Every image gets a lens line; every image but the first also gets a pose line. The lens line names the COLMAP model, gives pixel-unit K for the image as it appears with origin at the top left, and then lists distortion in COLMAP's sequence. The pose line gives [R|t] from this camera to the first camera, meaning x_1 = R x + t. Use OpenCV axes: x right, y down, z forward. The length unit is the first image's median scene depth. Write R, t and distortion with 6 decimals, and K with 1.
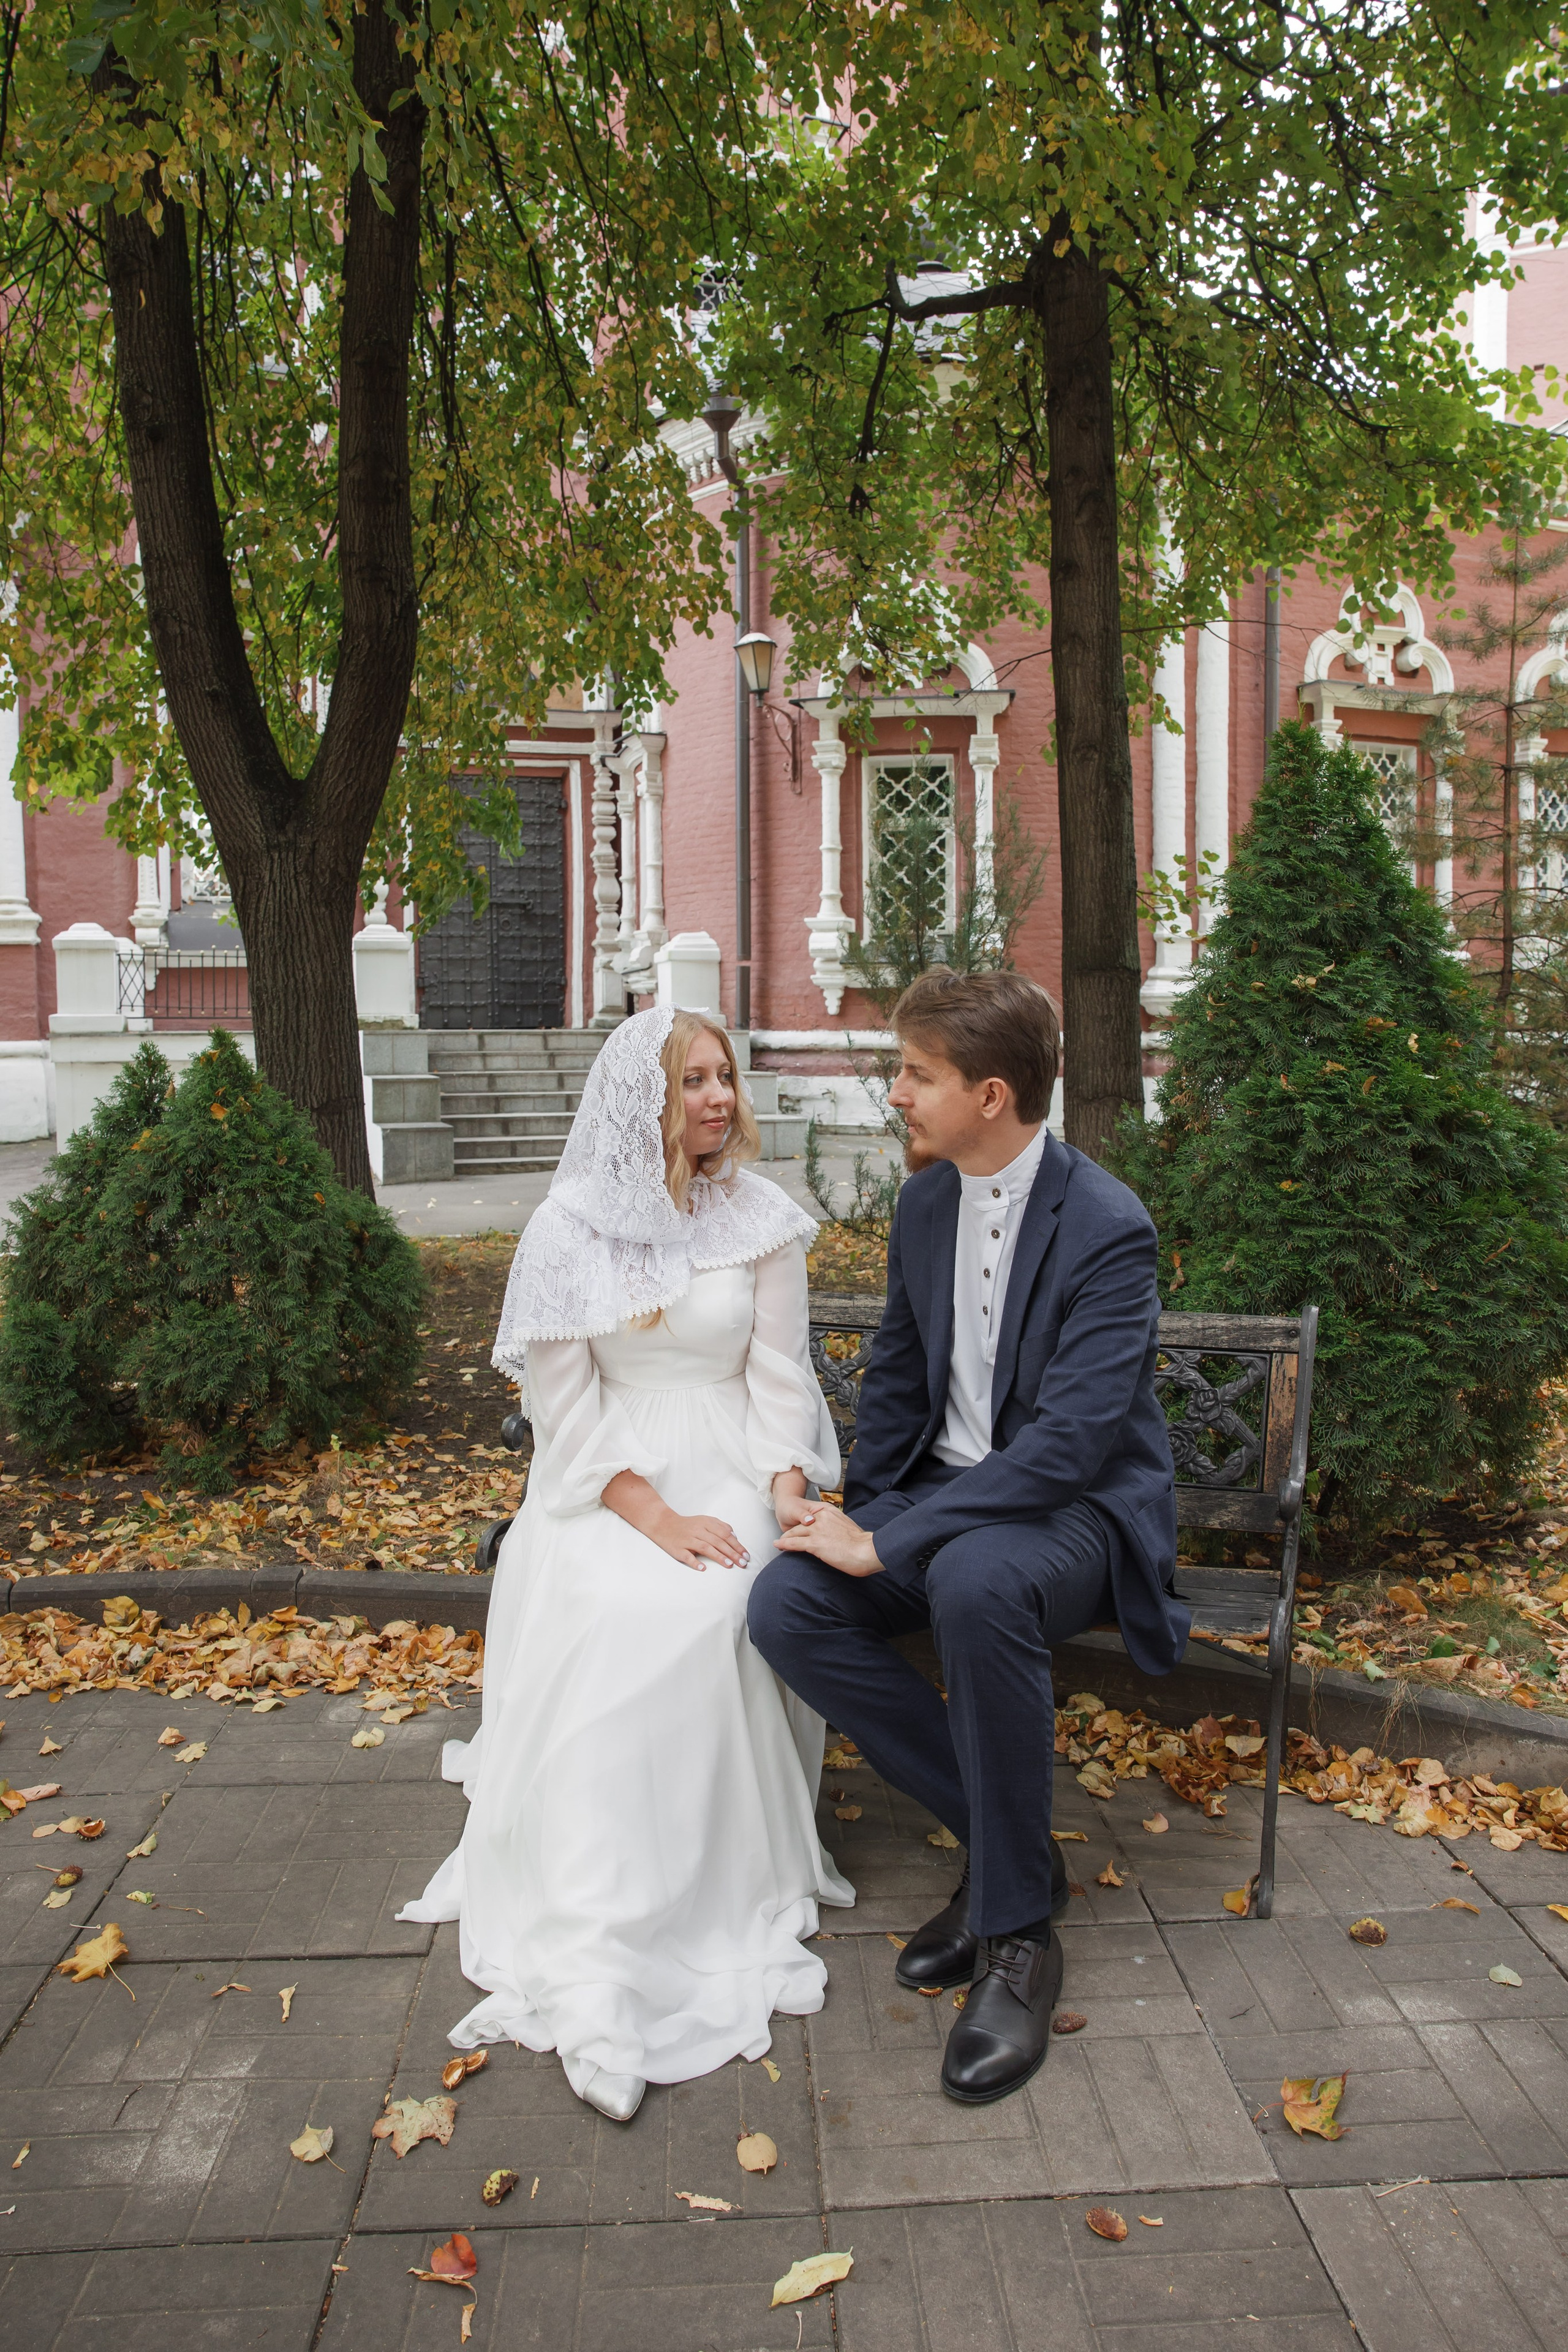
lens RADIAL K [[1630.3, 0, 780.4], [0, 1630.3, 1181.0], [0, 0, 1]] dist [-0.121529, 0.098760]
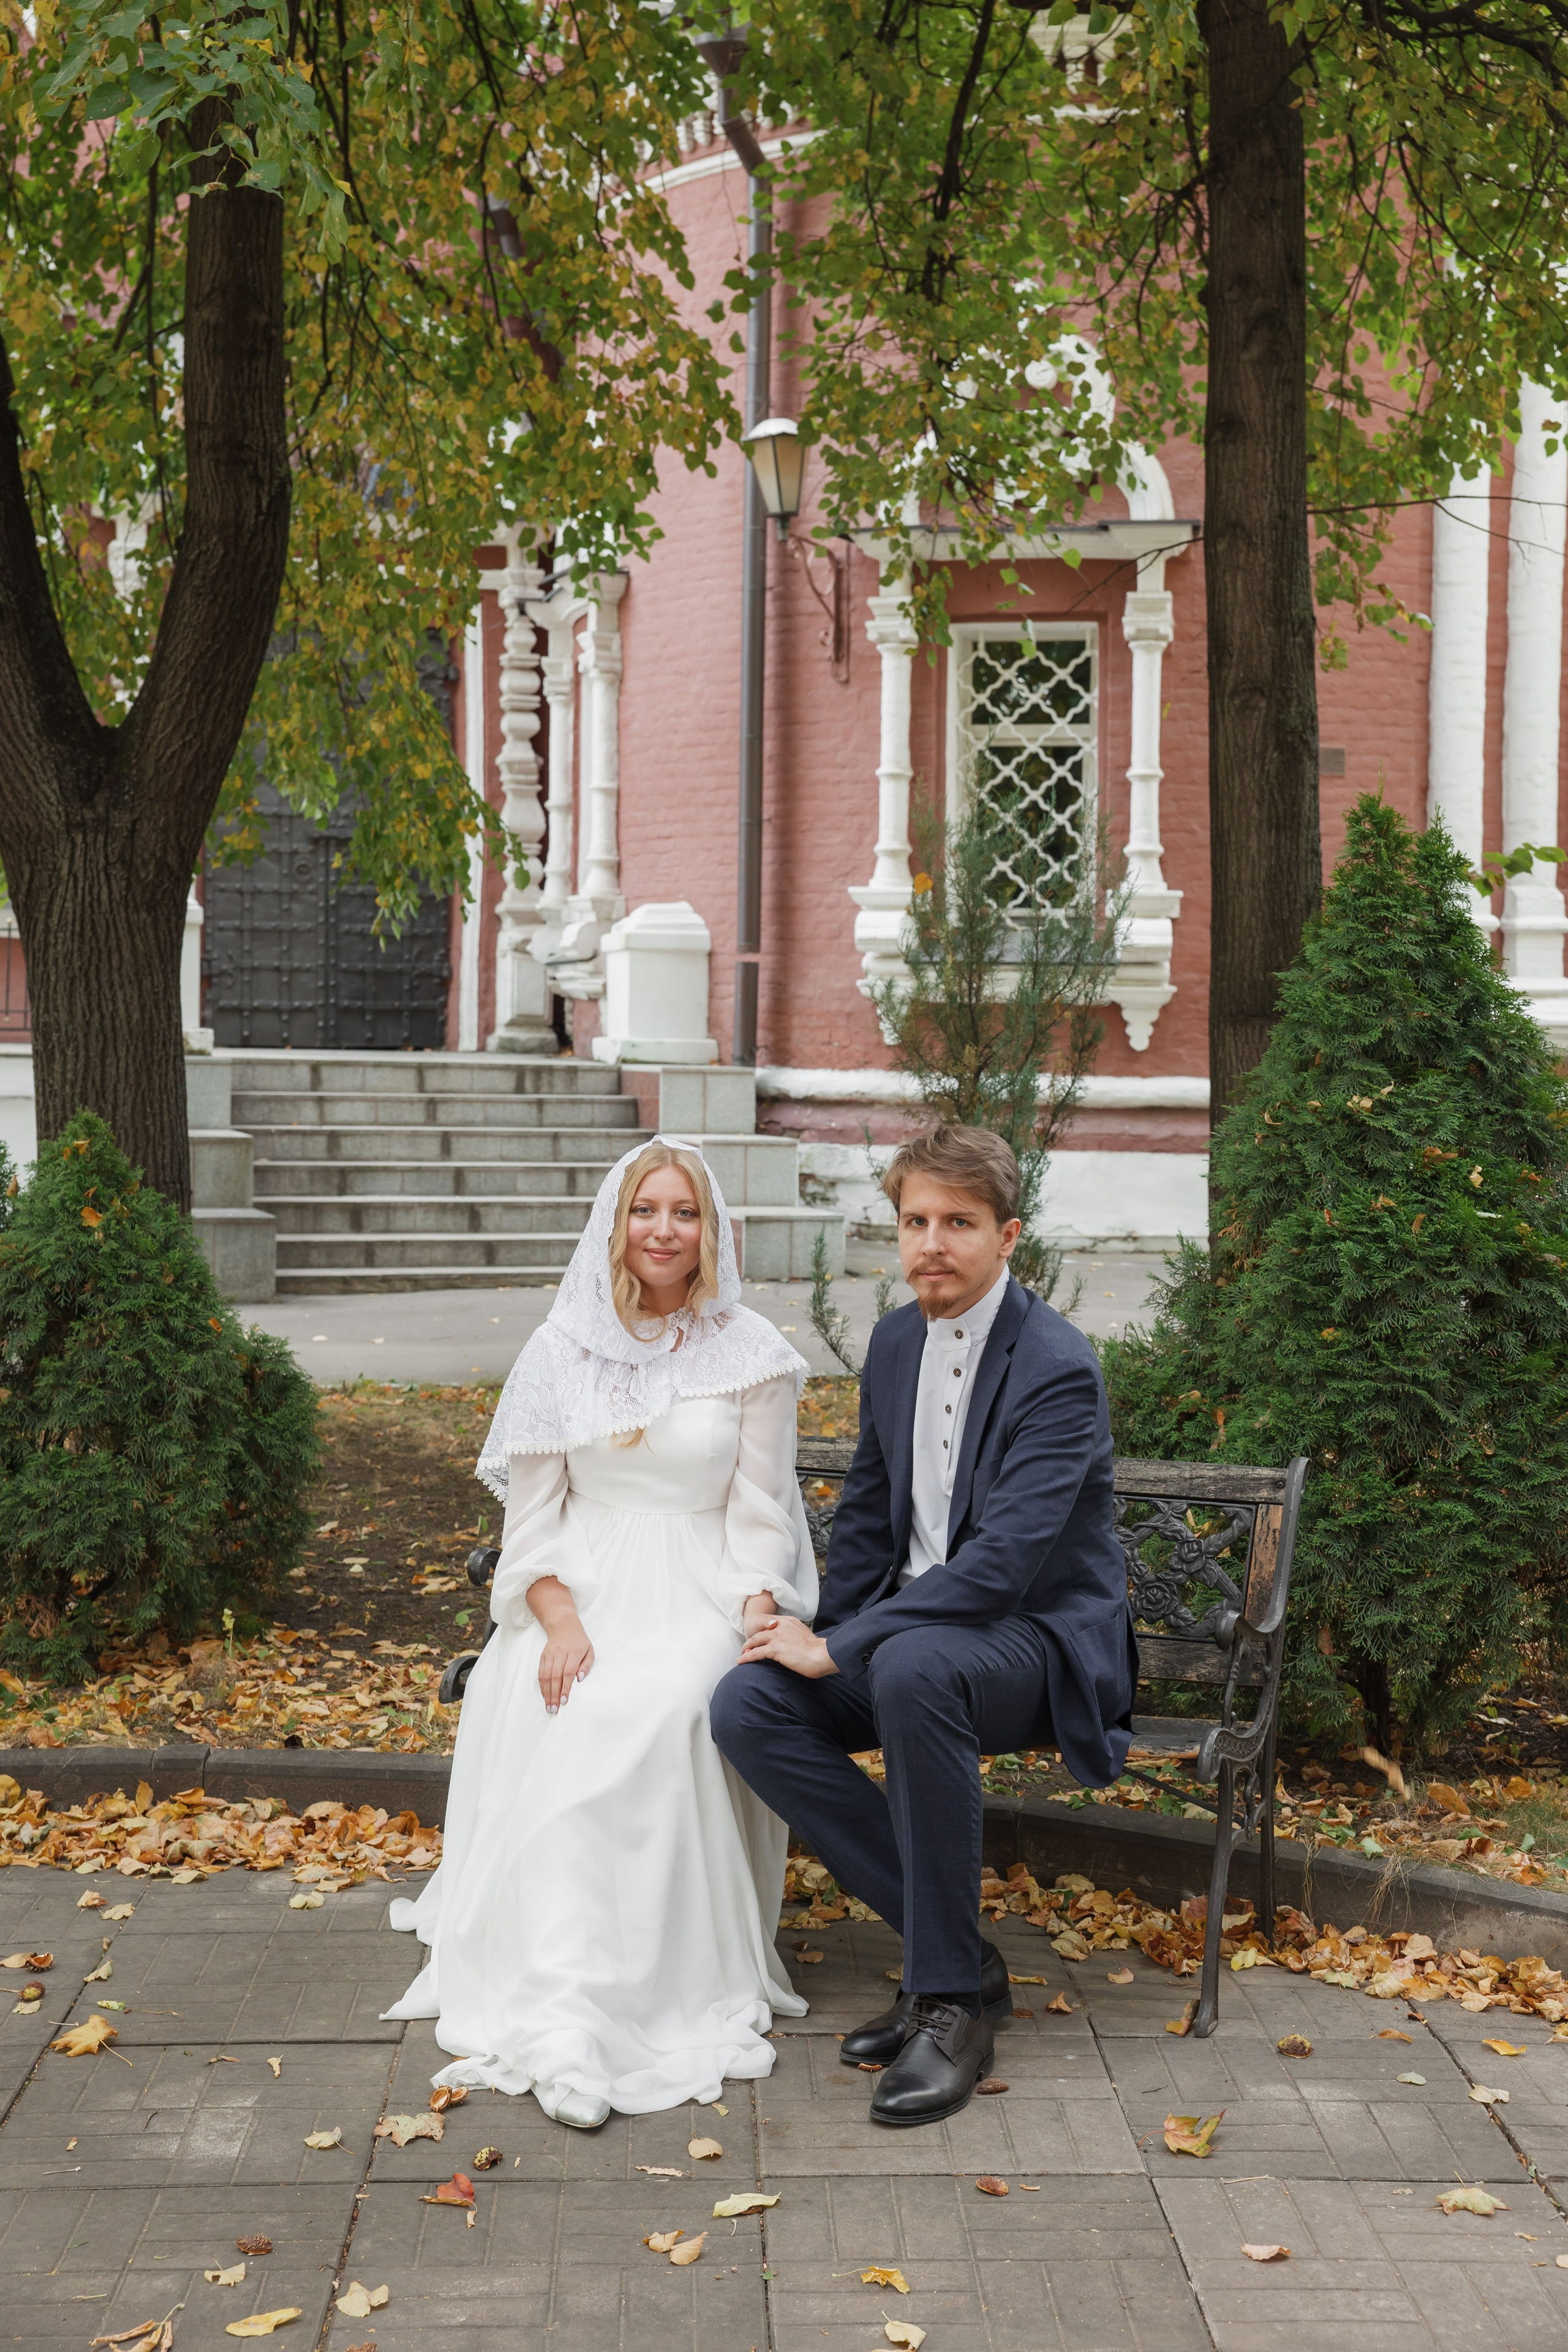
lens RADIAL K [[3216.2, 0, 778.9], [0, 3216.2, 1176.9], [0, 0, 1]] dist [0.088505, -0.016664]
pose [[0.999667, 0.021132, -0.014790, 0.027309], [-0.021742, 0.998863, -0.042414, -0.001164], [0.013877, 0.042722, 0.998991, -0.650496]]
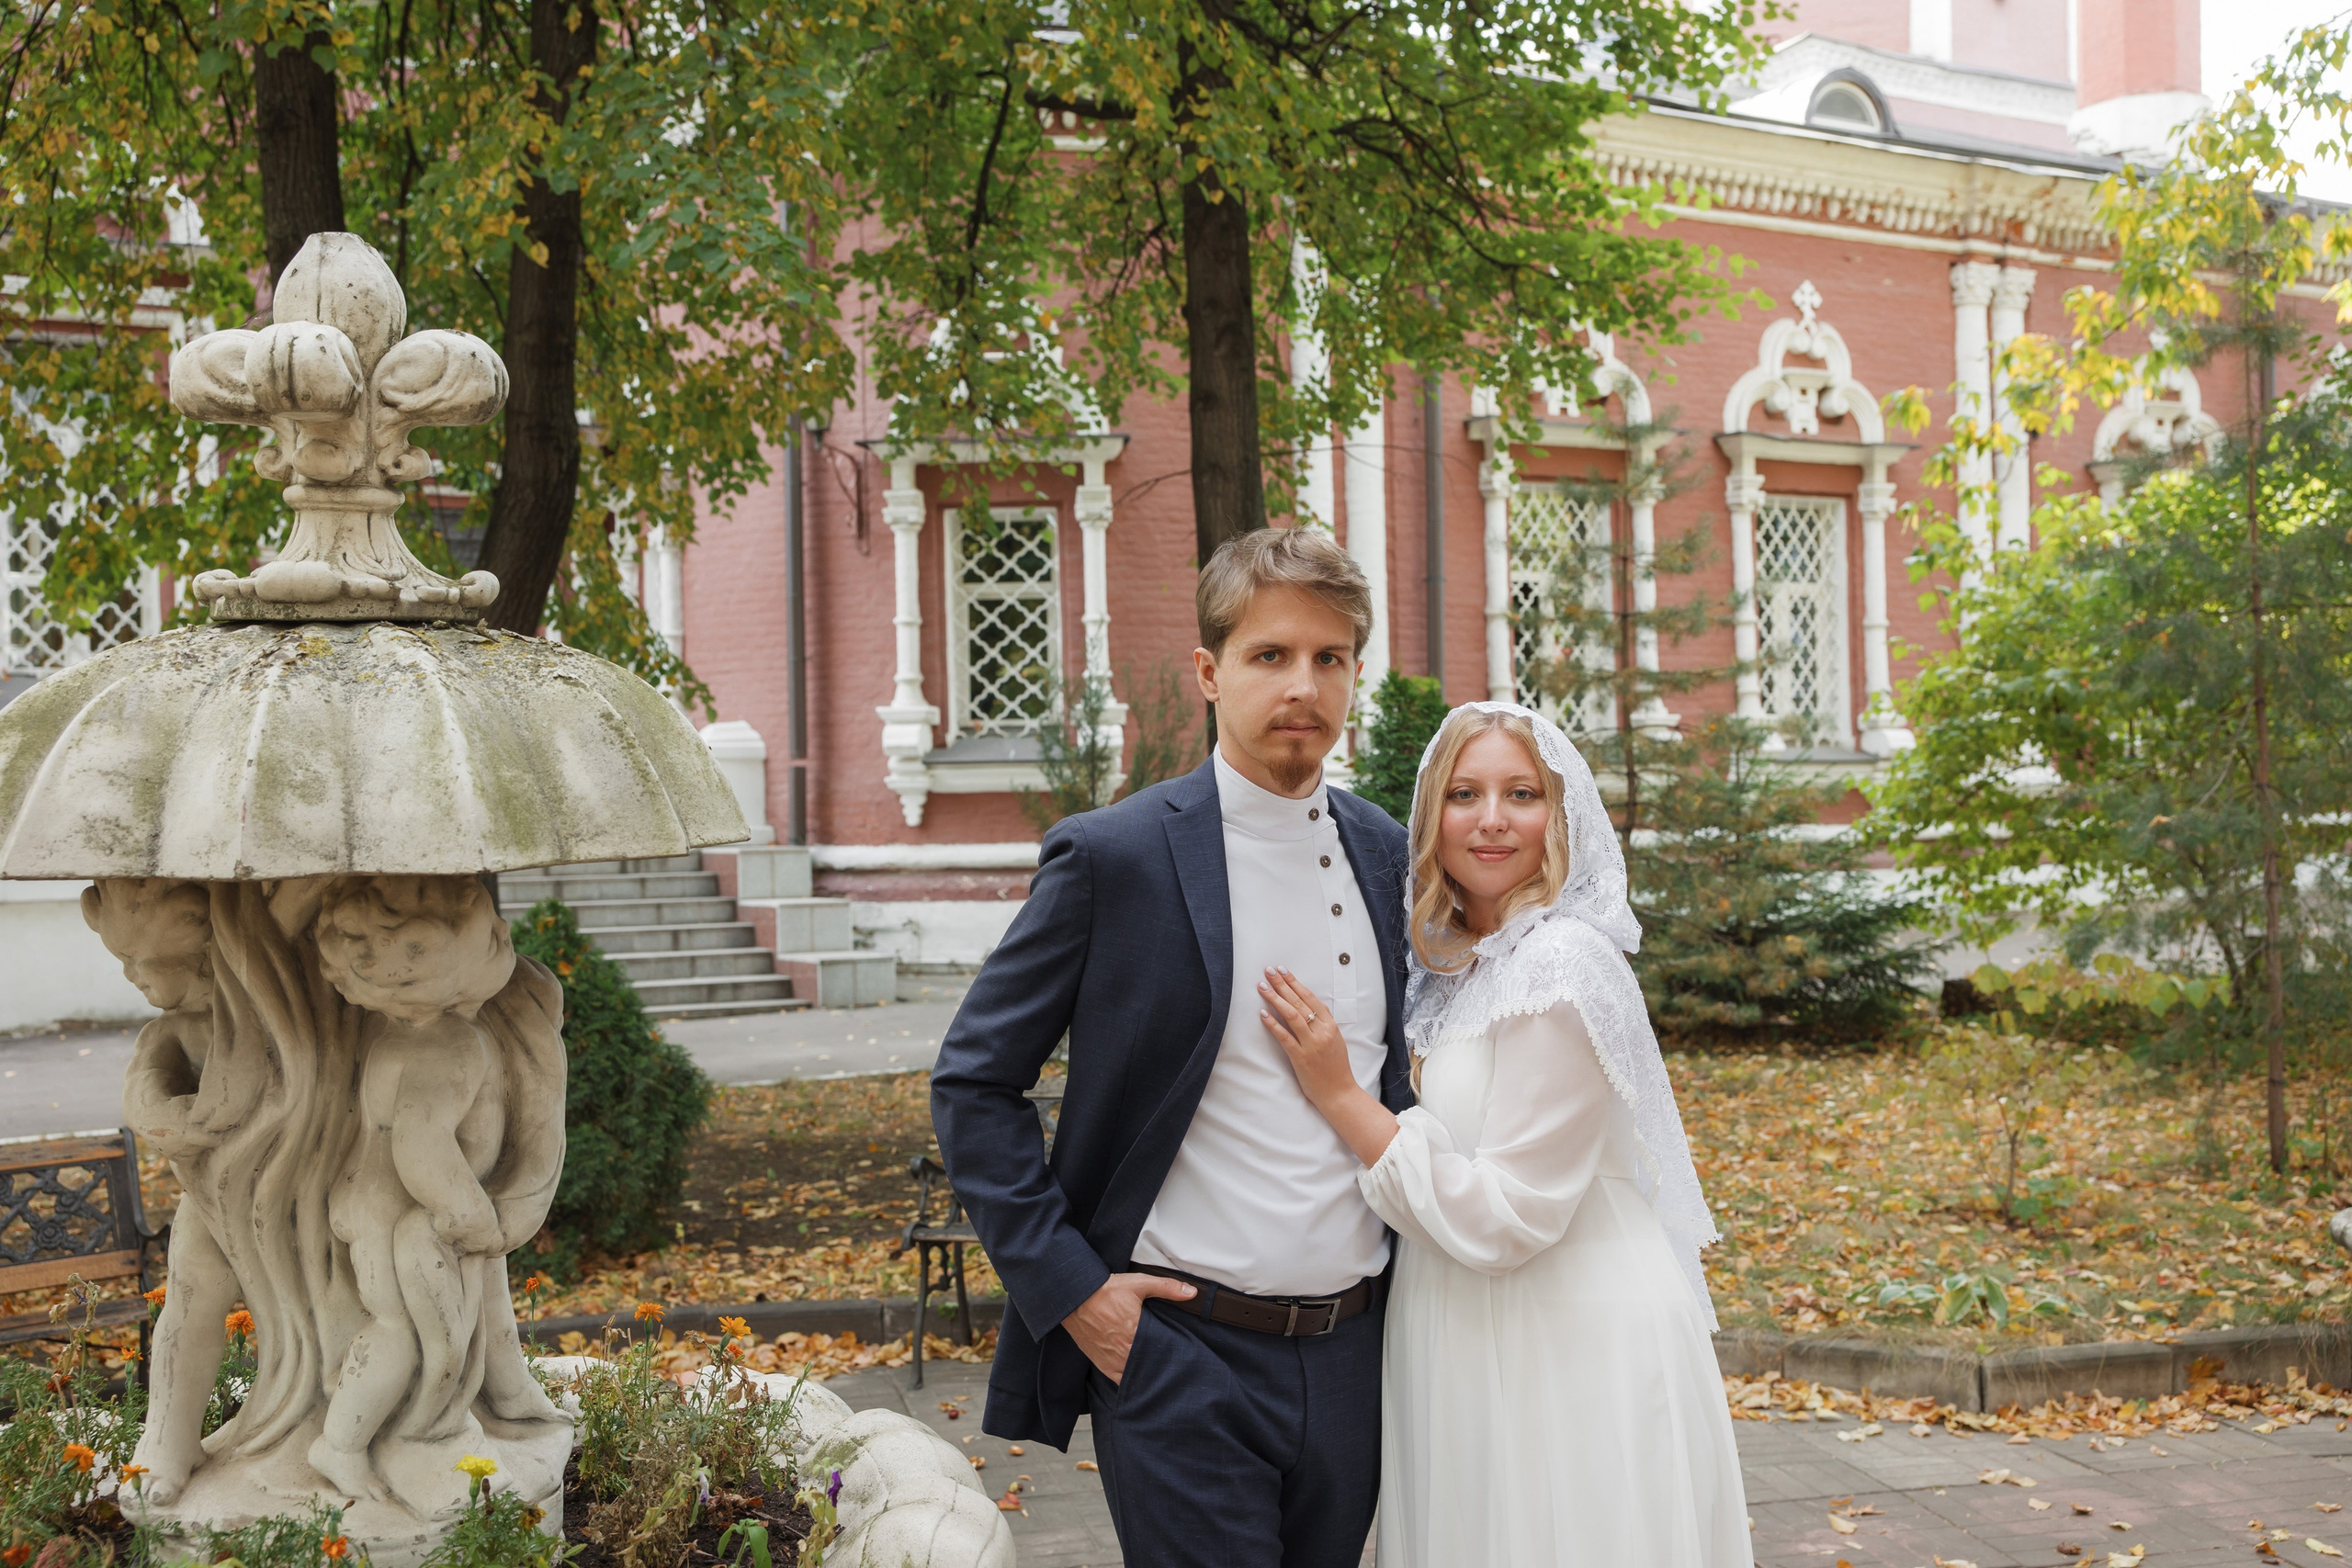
lens RADIAL K [[2790.4, 0, 1168.5], [0, 2790.4, 785.8], [0, 0, 1]] dist [0.030507, 0.174042]
pose [[0.984300, -0.012277, 0.176075, -0.272238], [0.028832, 0.995362, -0.091773, 0.027768], [-0.174132, 0.095409, 0.980089, -1.198007]]
